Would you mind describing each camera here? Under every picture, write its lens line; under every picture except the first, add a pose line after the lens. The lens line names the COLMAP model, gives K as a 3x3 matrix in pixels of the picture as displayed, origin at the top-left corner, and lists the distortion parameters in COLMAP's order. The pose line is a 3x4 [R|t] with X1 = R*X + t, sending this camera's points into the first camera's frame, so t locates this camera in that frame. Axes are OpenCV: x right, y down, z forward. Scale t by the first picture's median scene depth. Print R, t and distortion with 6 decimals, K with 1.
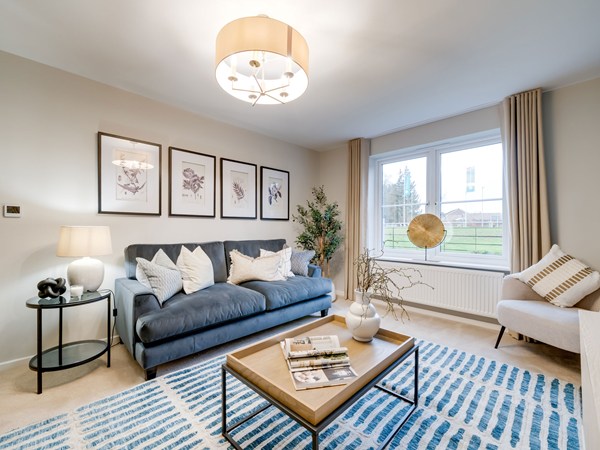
lens RADIAL K [[255.4, 0, 300.0], [0, 255.4, 225.0], [0, 0, 1]] dist [0.000890, 0.000192]
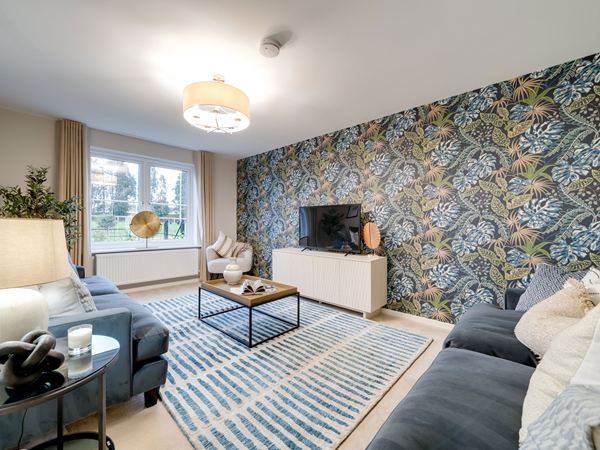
lens RADIAL K [[238.2, 0, 296.2], [0, 238.2, 224.9], [0, 0, 1]] dist [0.001725, 0.000678]
pose [[-0.010791, 0.003954, 0.999934, -1.002203], [-0.010085, 0.999941, -0.004063, 0.029091], [-0.999891, -0.010128, -0.010750, 0.412024]]
